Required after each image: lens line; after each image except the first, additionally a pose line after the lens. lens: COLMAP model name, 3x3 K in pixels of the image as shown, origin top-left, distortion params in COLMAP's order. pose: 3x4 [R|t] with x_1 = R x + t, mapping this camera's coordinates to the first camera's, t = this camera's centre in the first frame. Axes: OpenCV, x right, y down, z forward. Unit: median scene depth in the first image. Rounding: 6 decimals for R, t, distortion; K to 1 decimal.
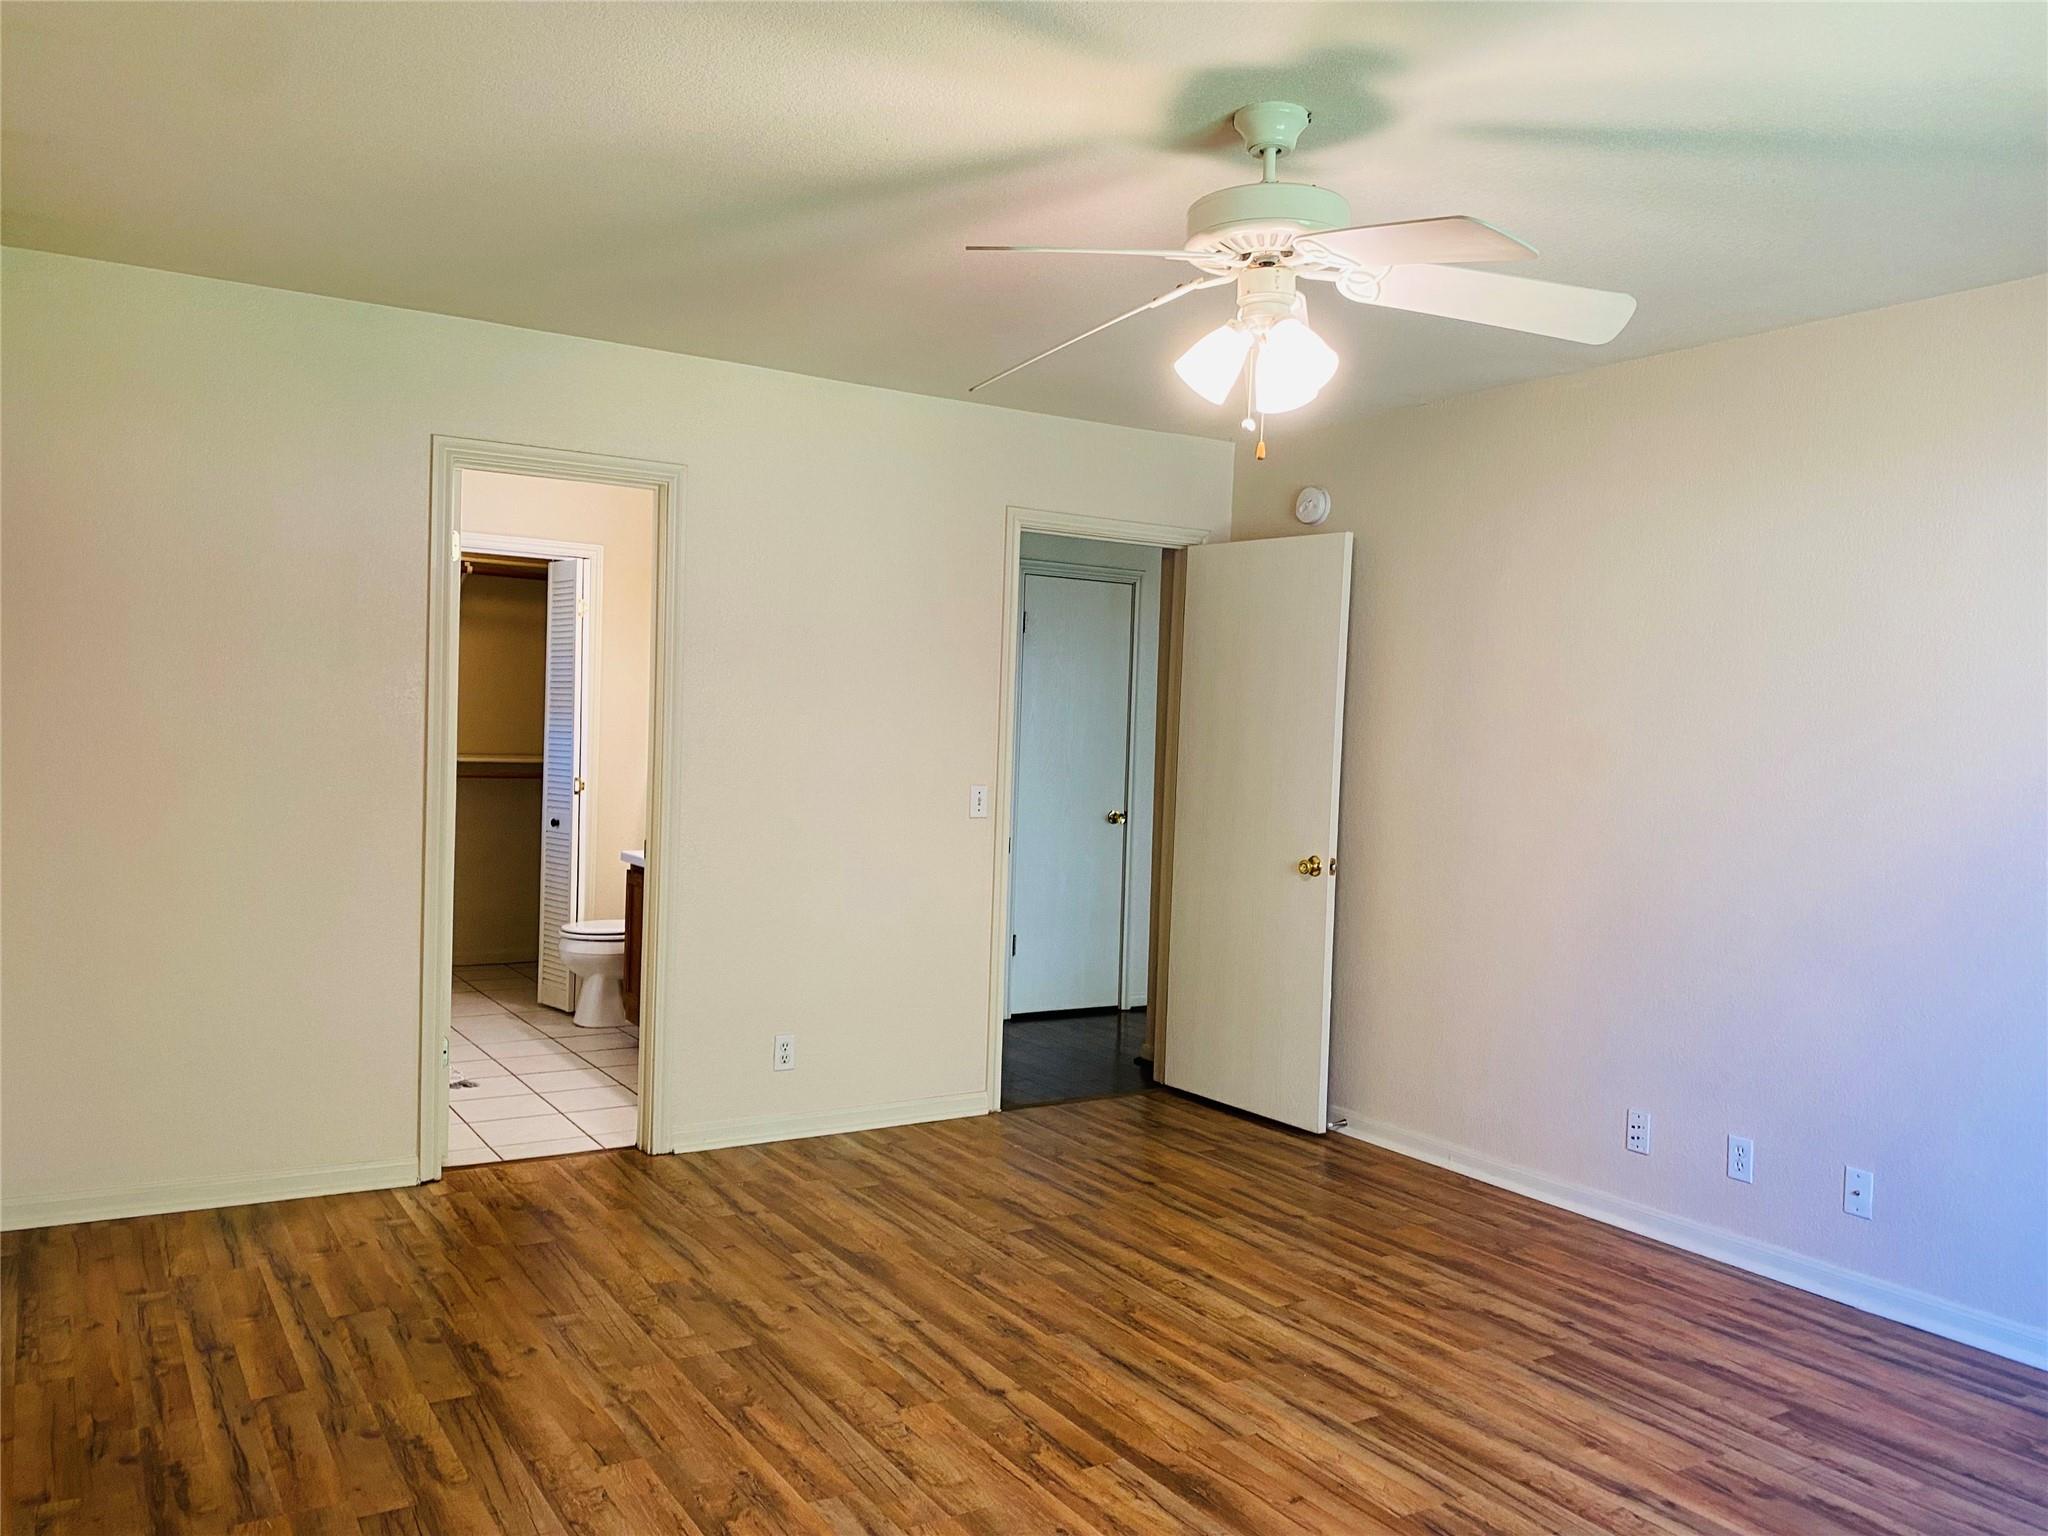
lens RADIAL K [[1559.0, 0, 1021.7], [0, 1559.0, 778.3], [0, 0, 1]] dist [0.036795, -0.048790]
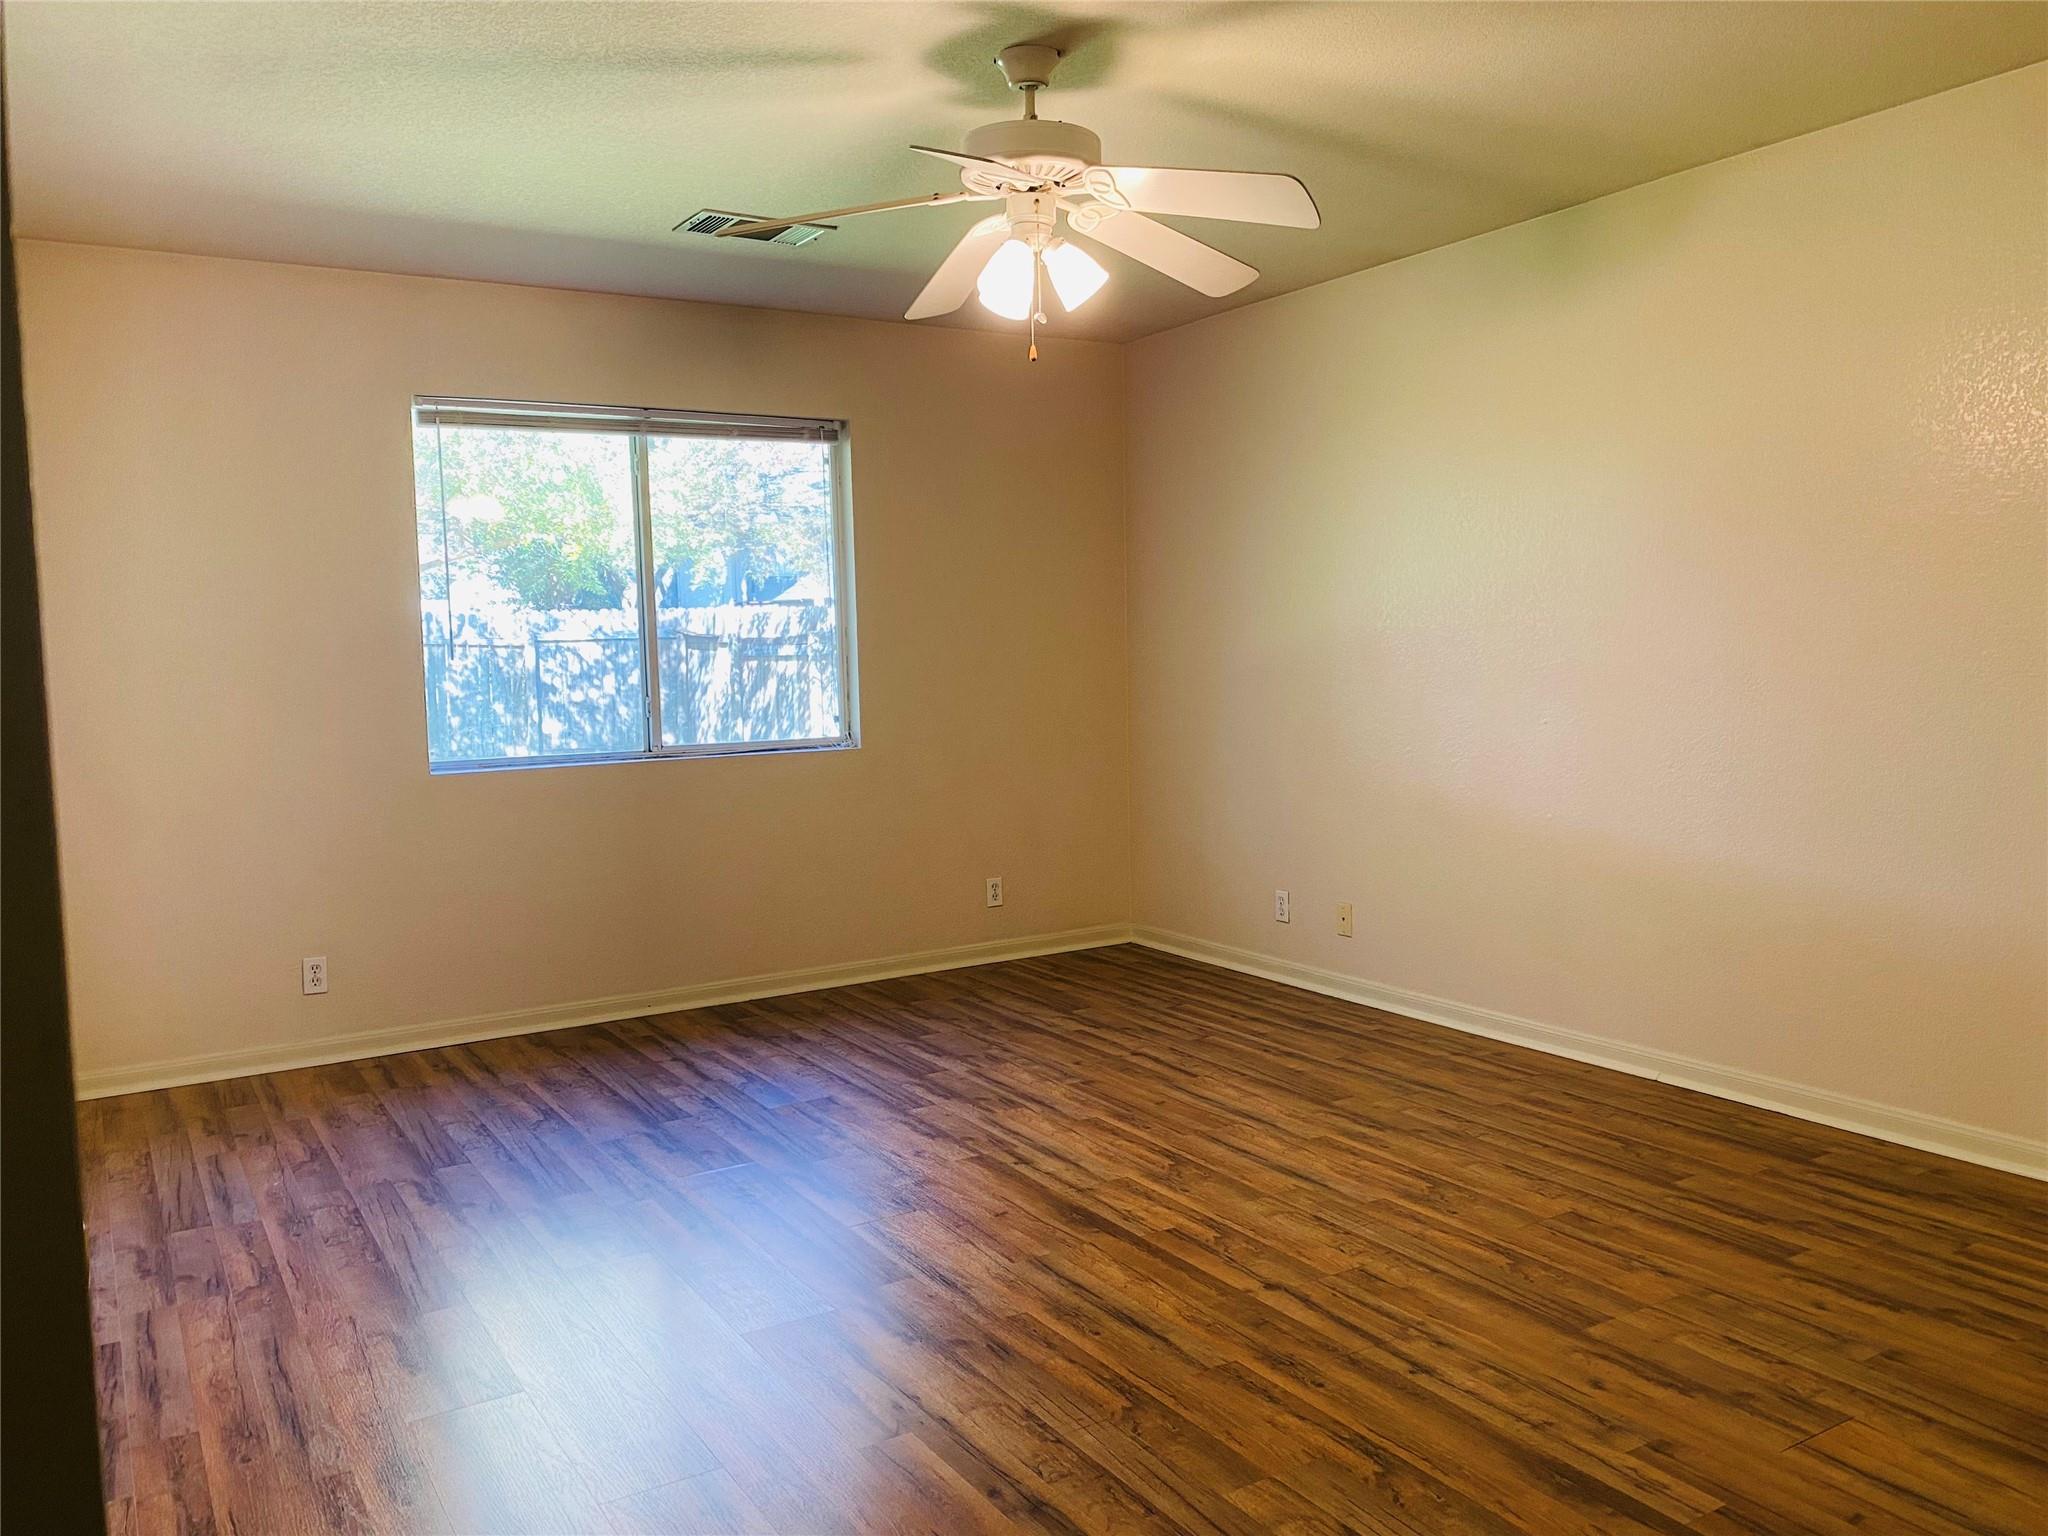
lens RADIAL K [[1559.0, 0, 1016.1], [0, 1559.0, 772.9], [0, 0, 1]] dist [0.036795, -0.048790]
pose [[-0.999830, -0.010104, 0.015413, 0.126358], [-0.008316, 0.993678, 0.111957, -0.024611], [-0.016446, 0.111810, -0.993594, 1.879058]]
